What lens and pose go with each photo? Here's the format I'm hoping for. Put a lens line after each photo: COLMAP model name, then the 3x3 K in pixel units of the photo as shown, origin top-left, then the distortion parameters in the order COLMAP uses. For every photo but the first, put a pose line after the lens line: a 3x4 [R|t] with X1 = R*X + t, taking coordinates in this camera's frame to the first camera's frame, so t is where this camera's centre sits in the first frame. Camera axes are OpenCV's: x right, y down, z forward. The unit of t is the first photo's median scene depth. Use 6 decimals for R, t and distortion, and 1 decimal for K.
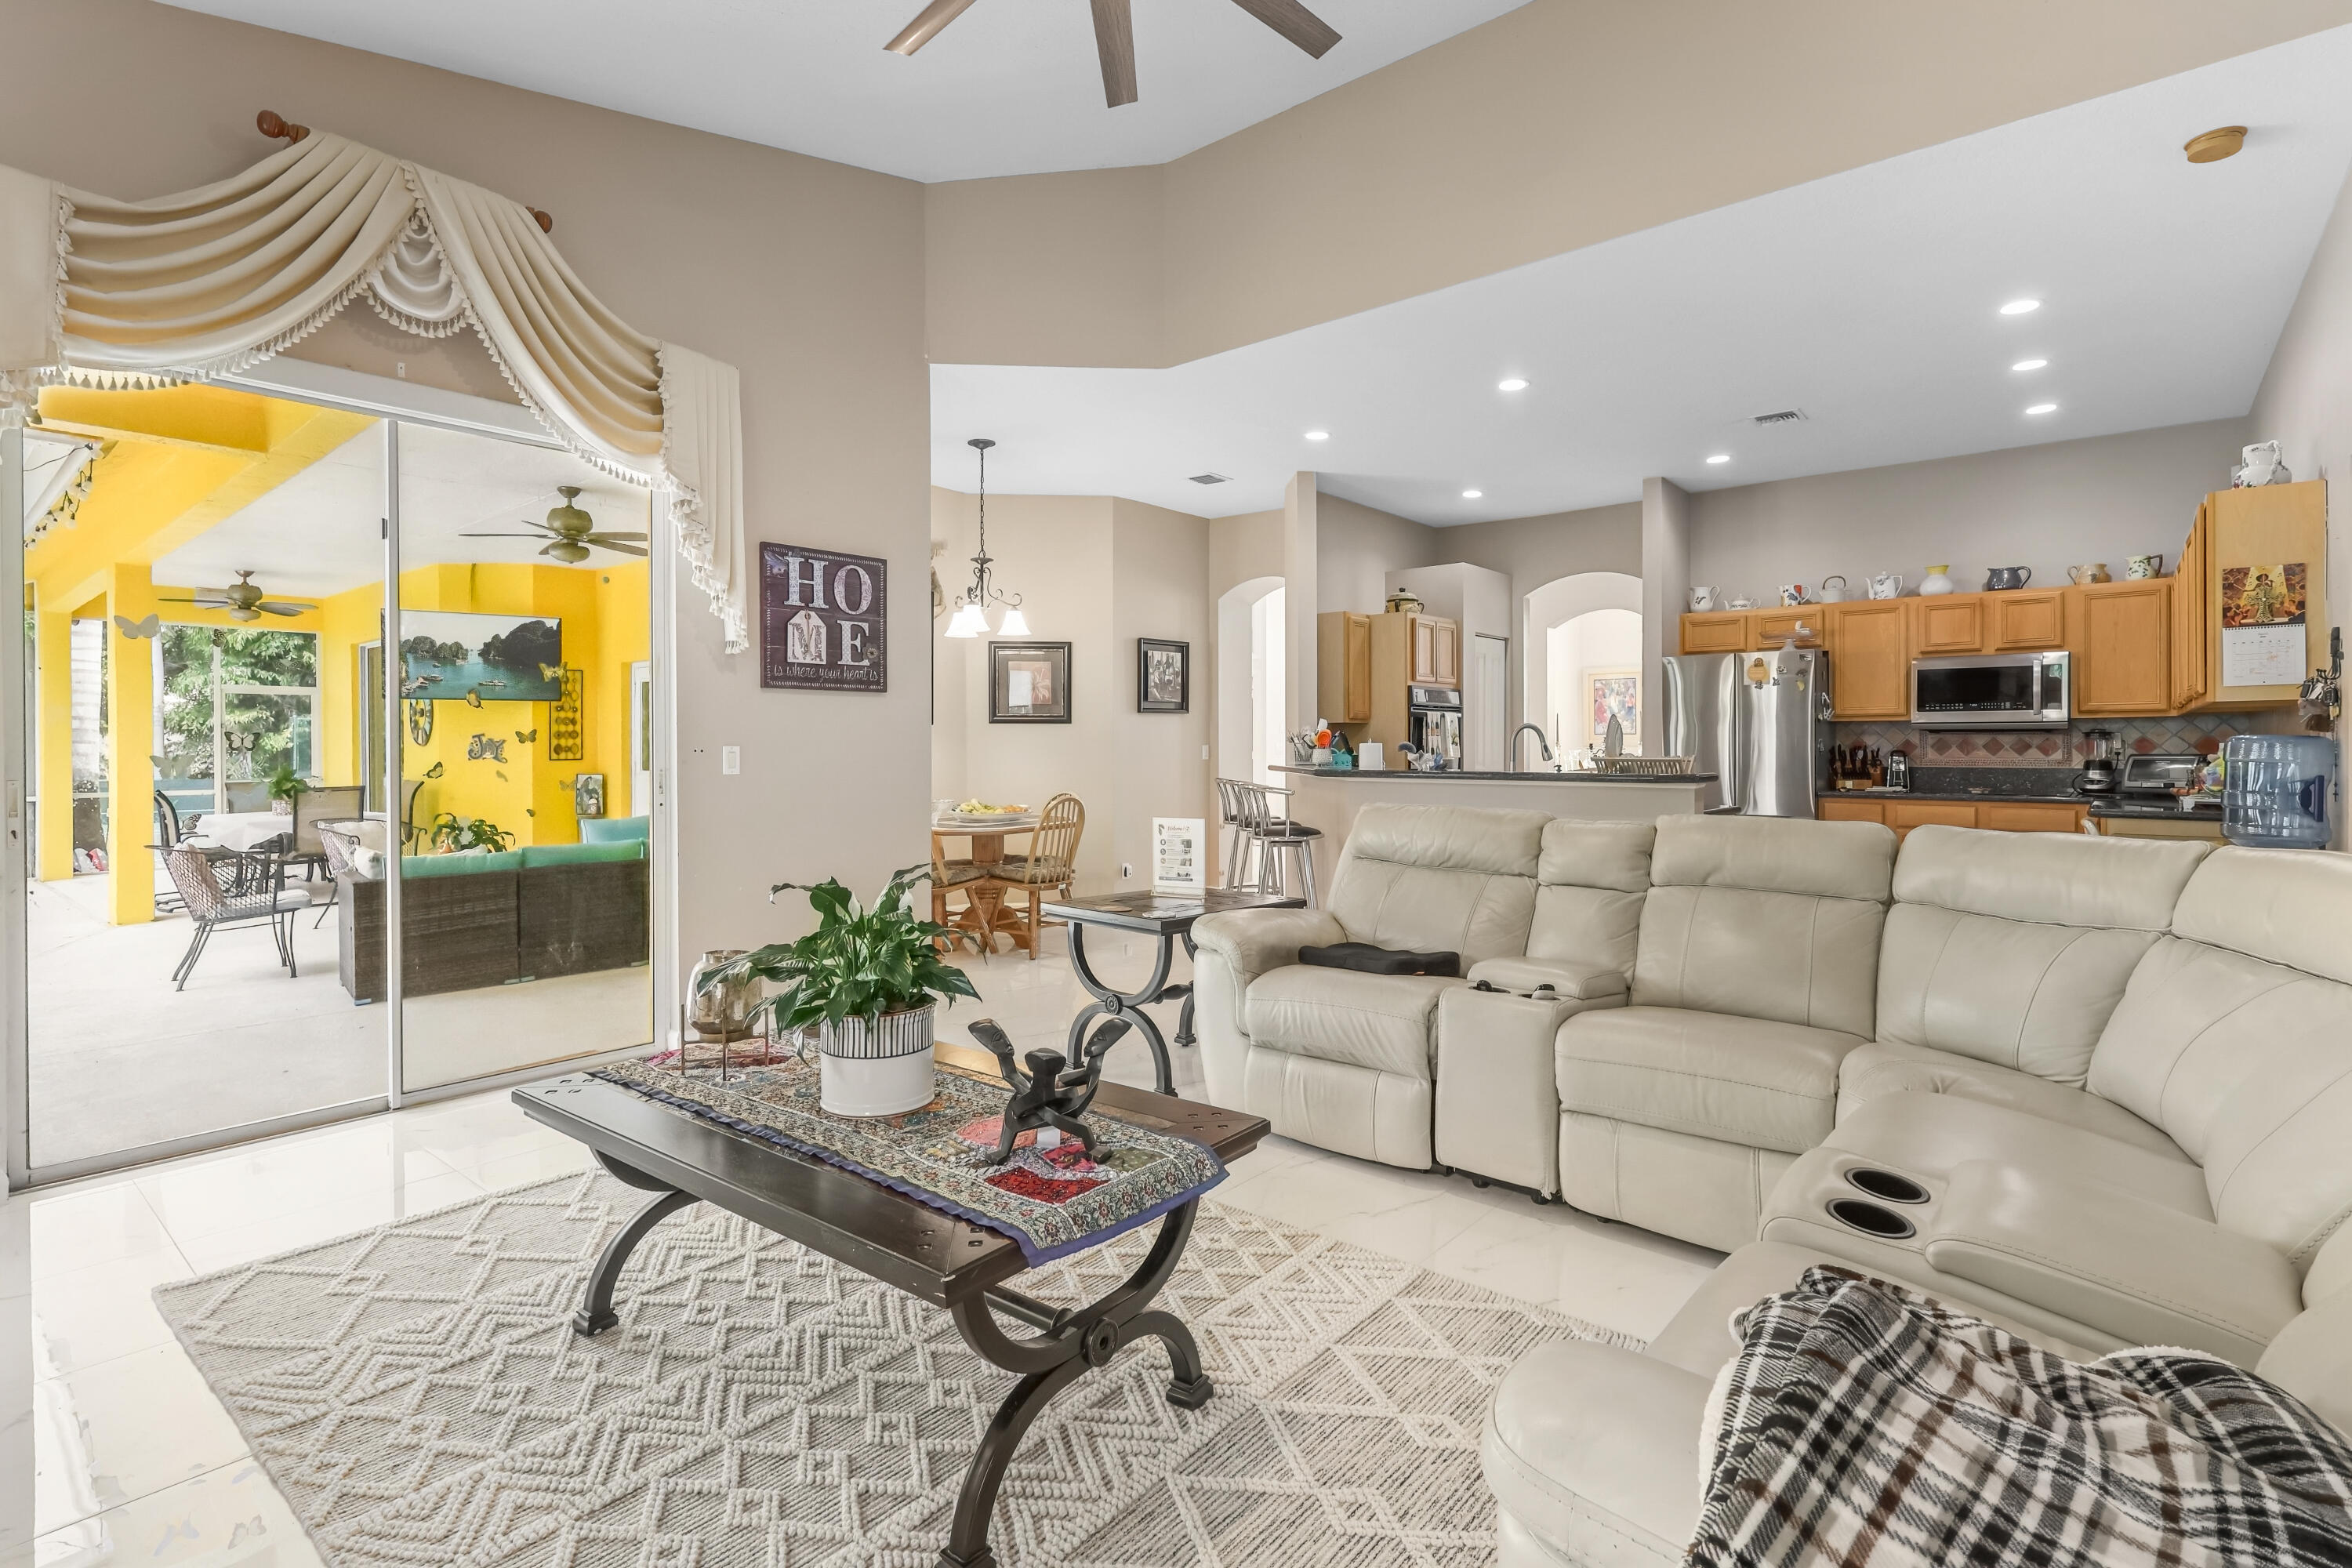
lens RADIAL K [[1096.9, 0, 1193.9], [0, 1096.9, 753.1], [0, 0, 1]] dist [-0.001051, -0.000154]
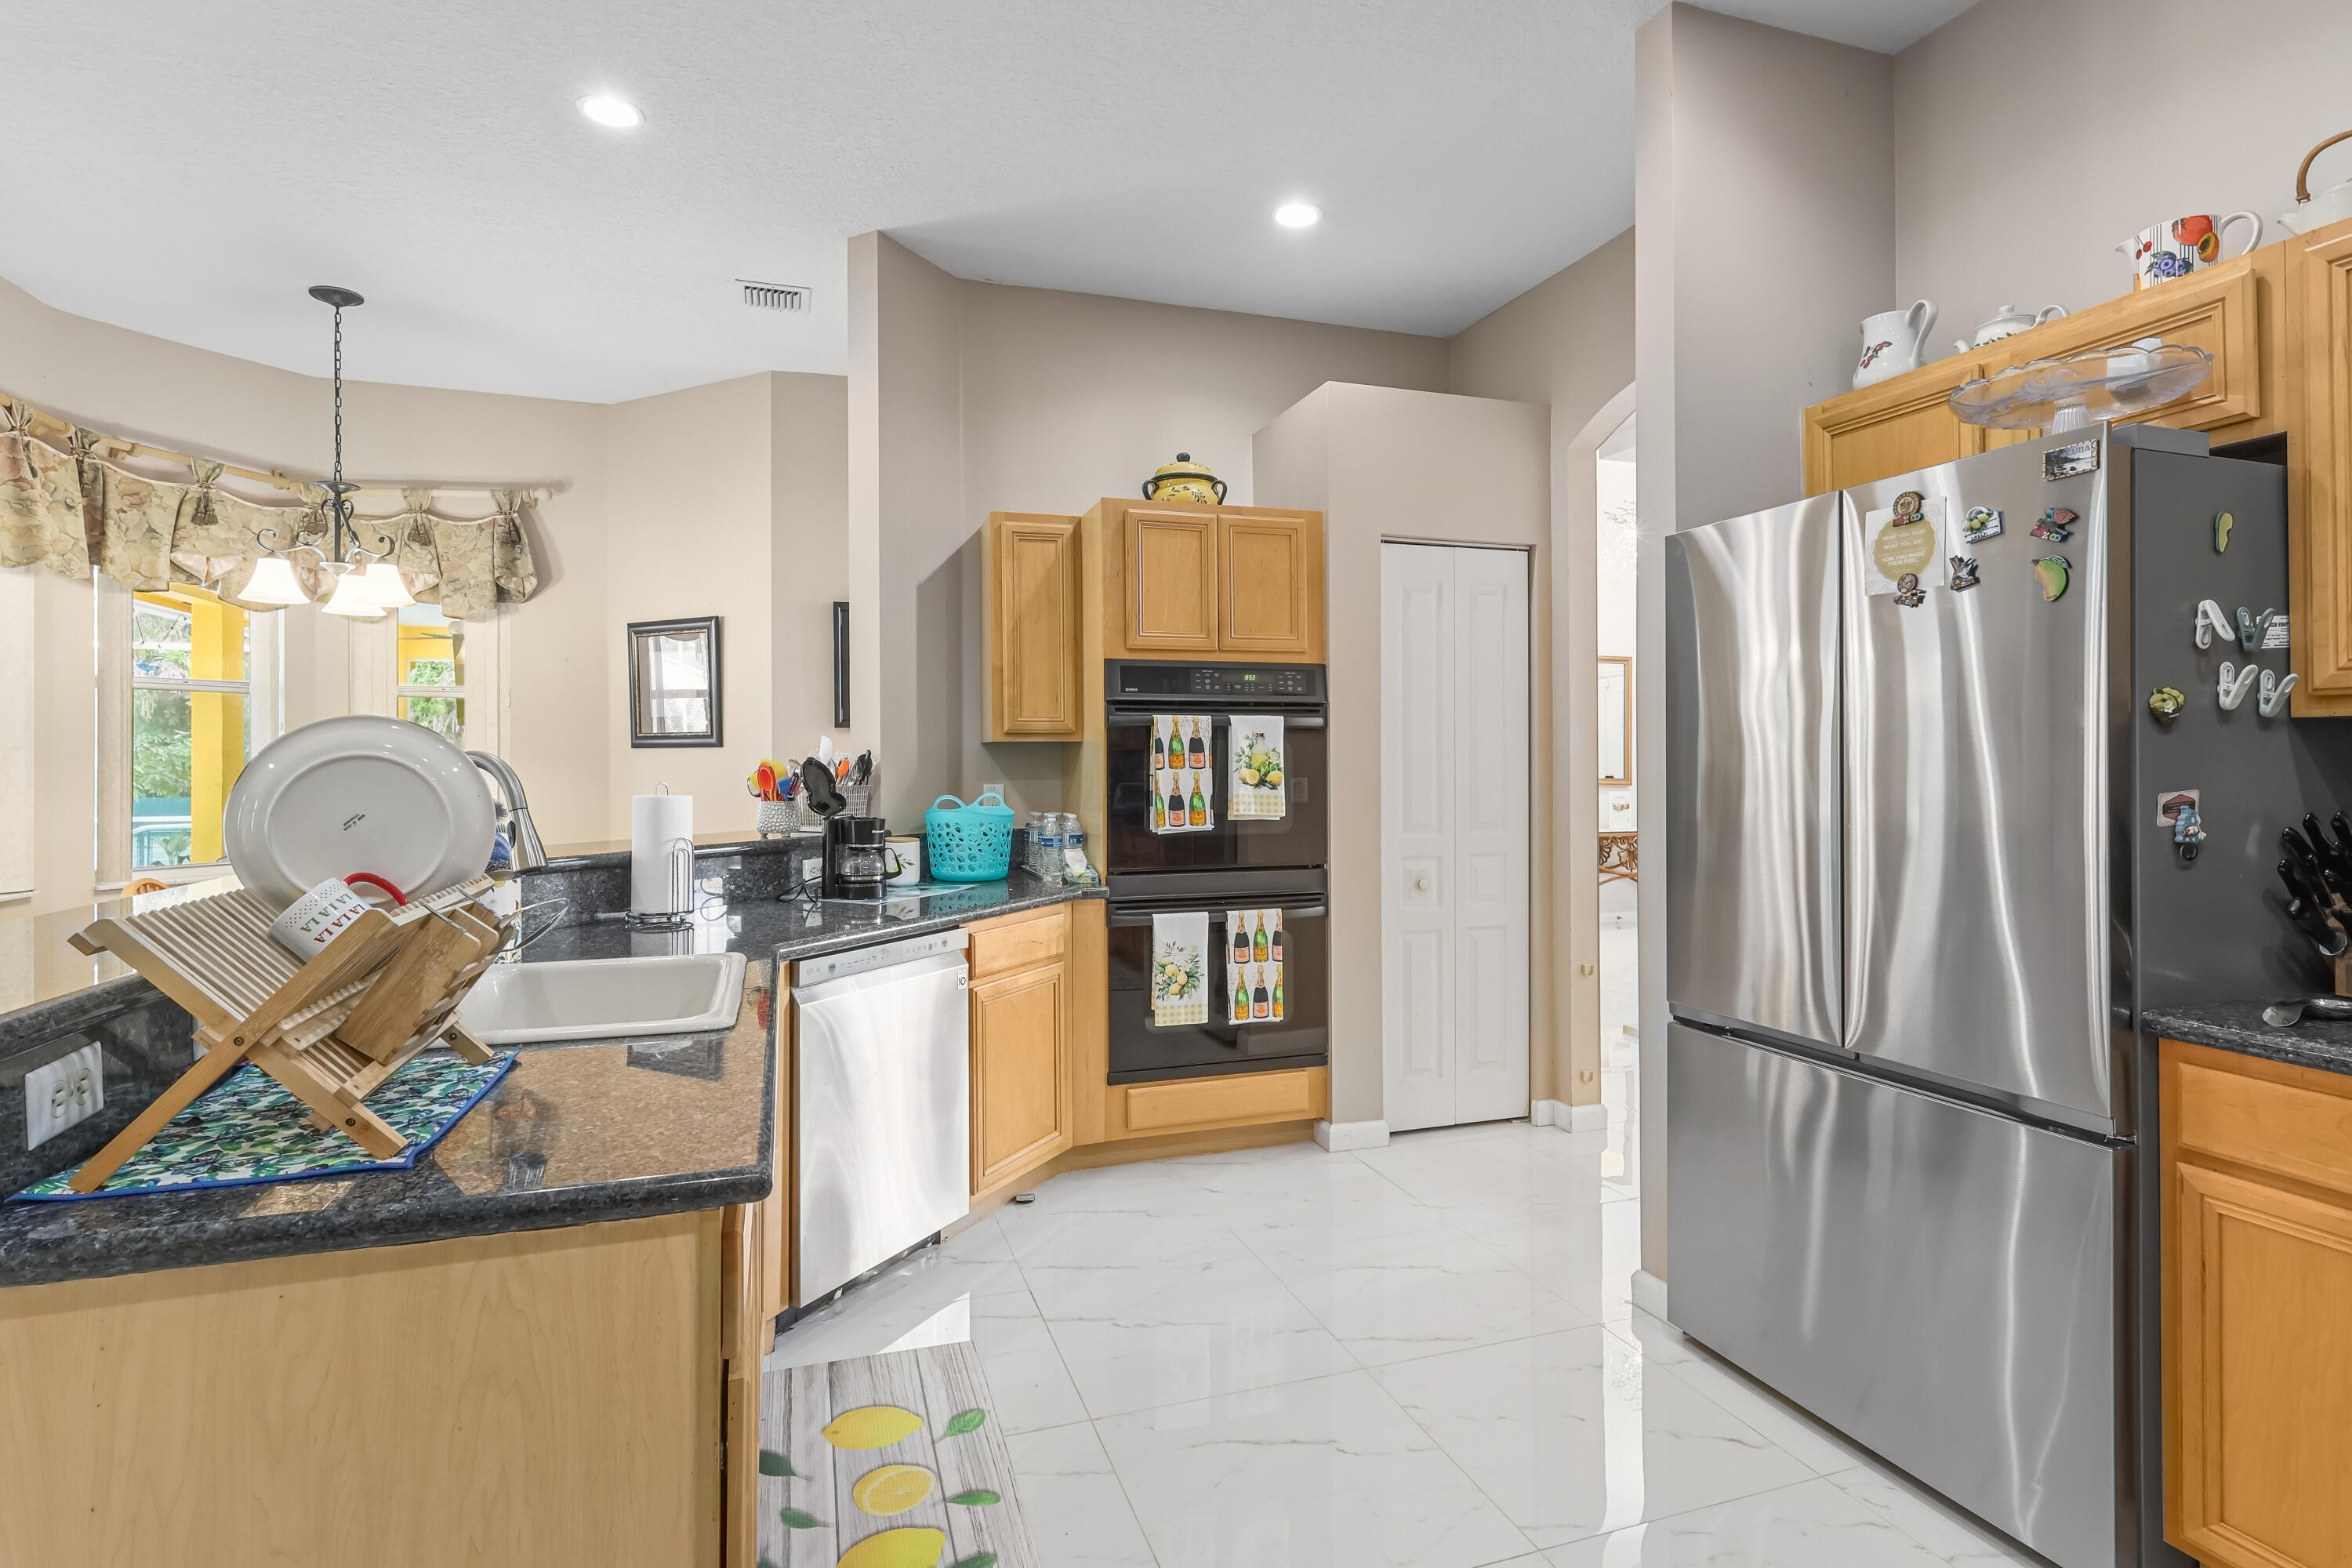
lens RADIAL K [[1169.3, 0, 1175.1], [0, 1169.3, 747.5], [0, 0, 1]] dist [0.002618, 0.000377]
pose [[0.852361, -0.008725, -0.522881, 0.505809], [-0.001568, 0.999814, -0.019240, -0.016815], [0.522952, 0.017219, 0.852188, 0.647498]]
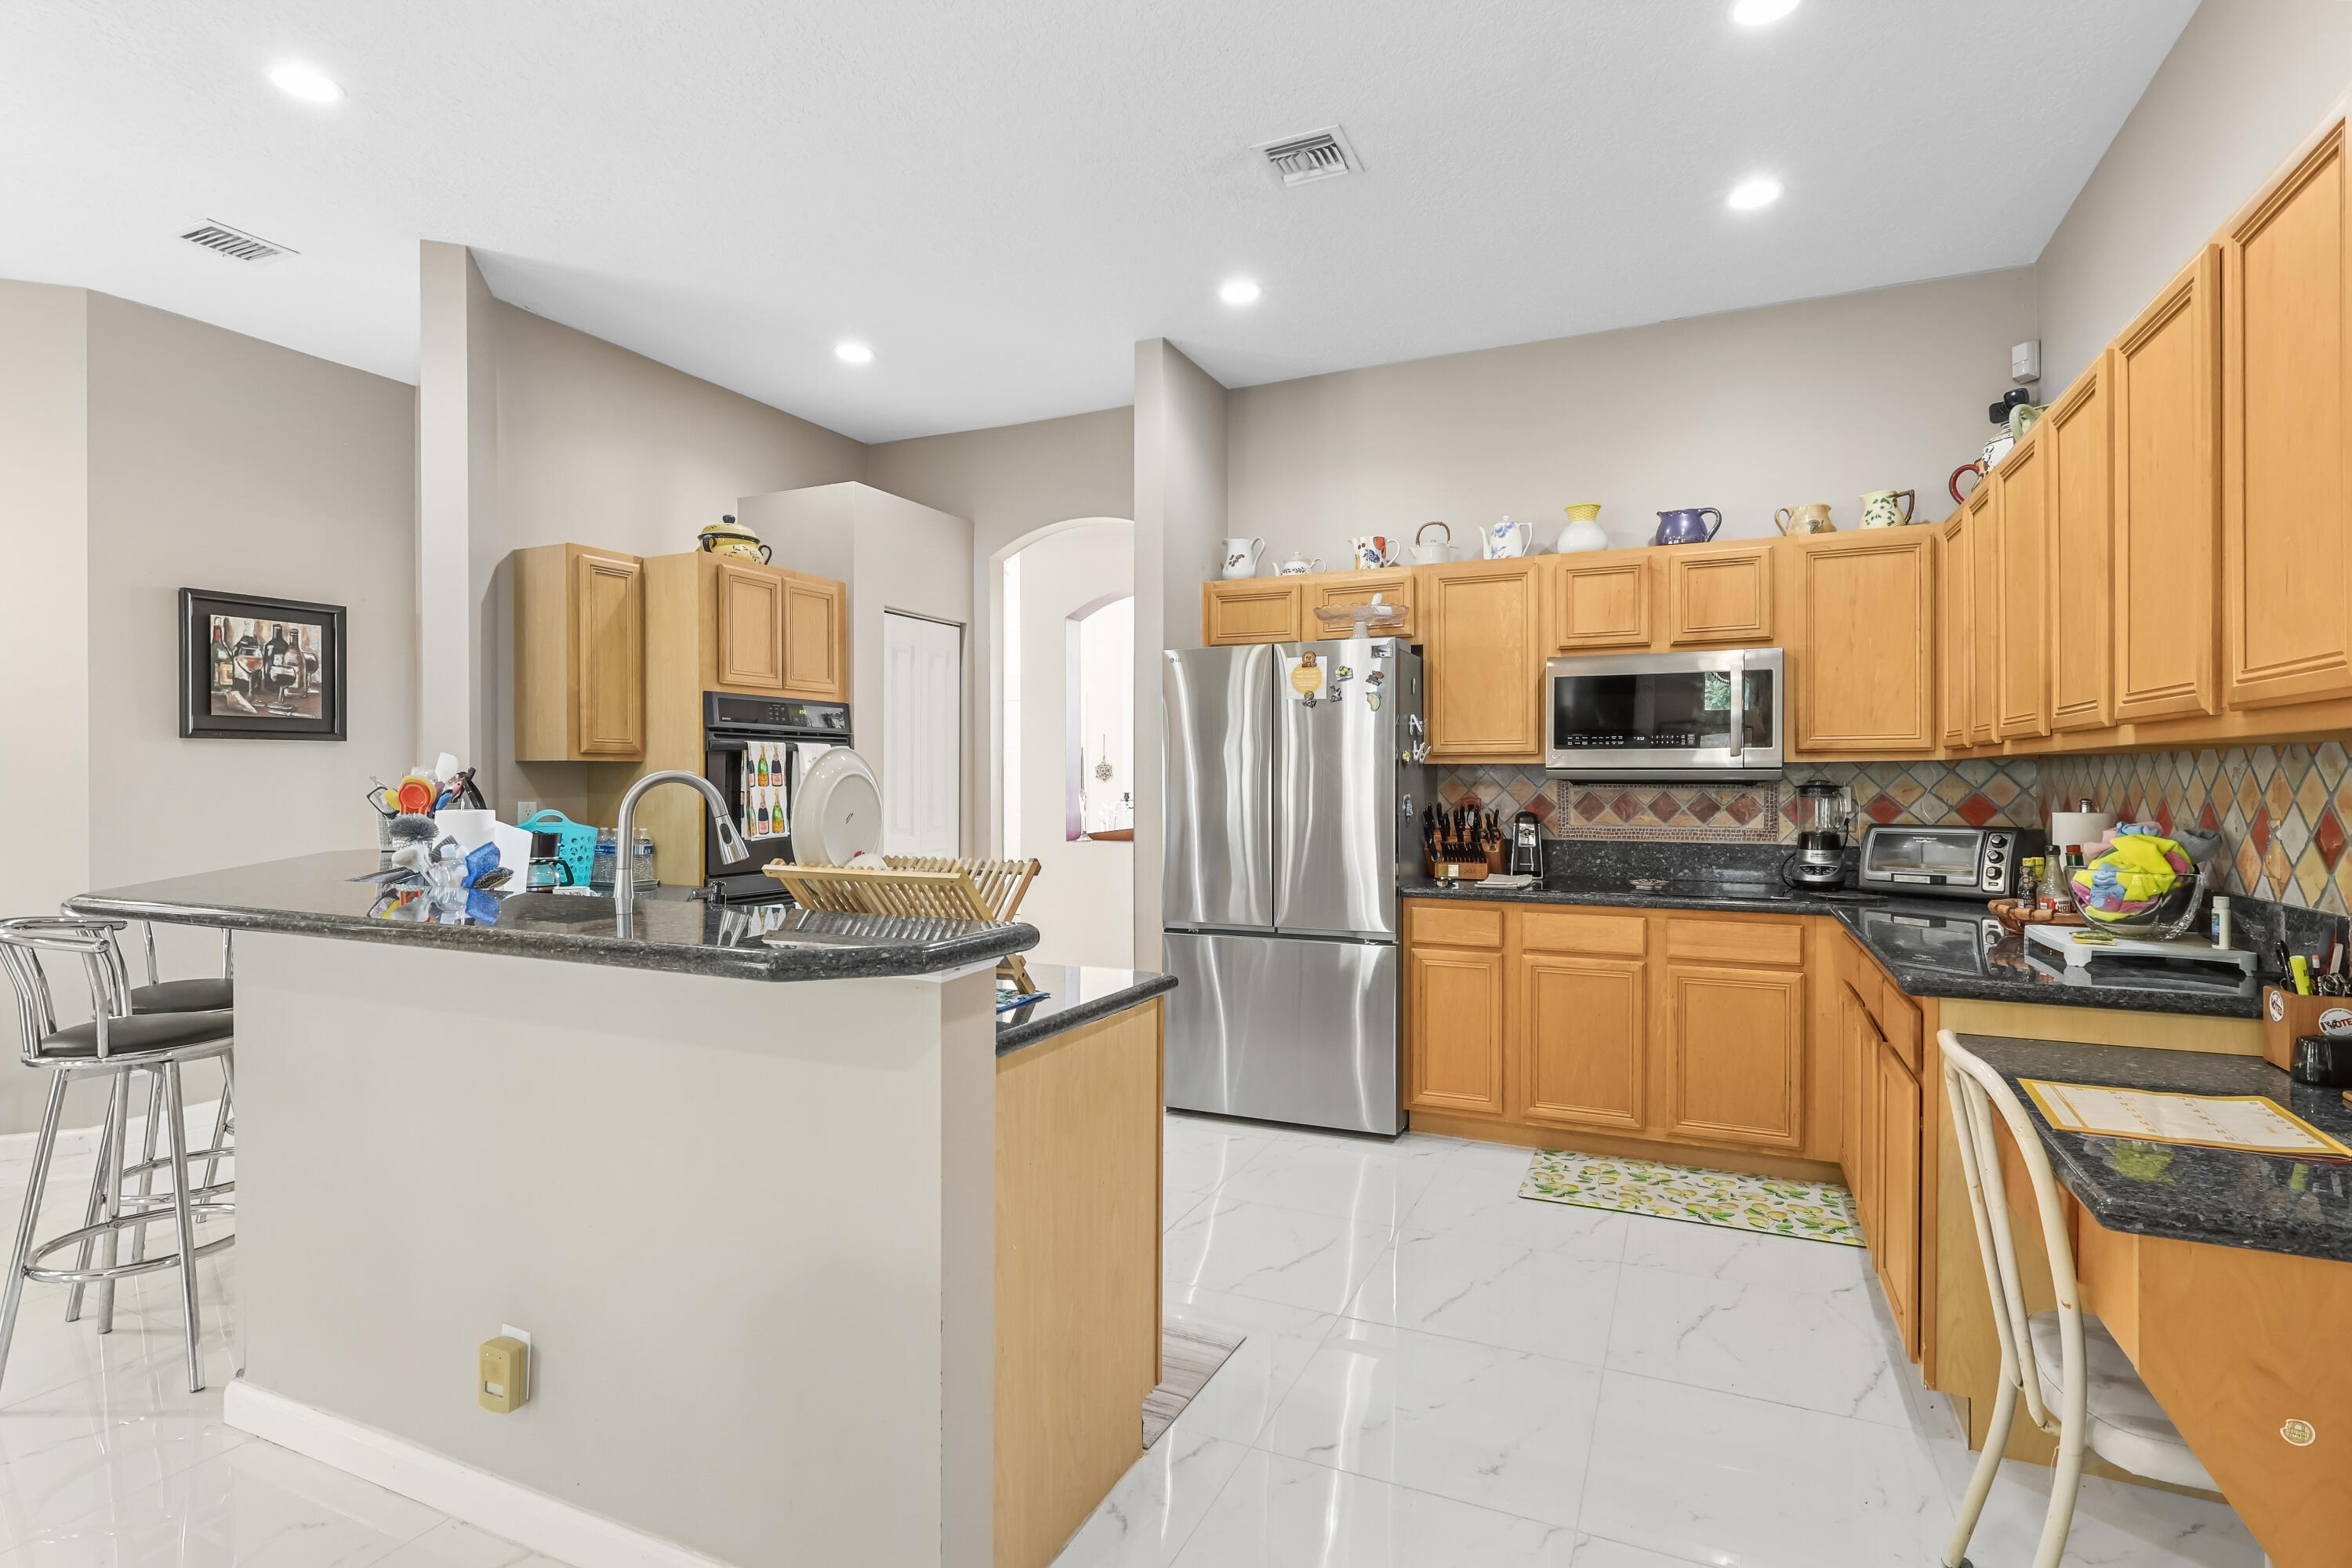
lens RADIAL K [[1154.4, 0, 1181.0], [0, 1154.4, 790.4], [0, 0, 1]] dist [0.000205, 0.000065]
pose [[0.963988, -0.000642, 0.265945, 0.288365], [0.000553, 1.000000, 0.000413, -0.015222], [-0.265945, -0.000251, 0.963988, 0.435572]]
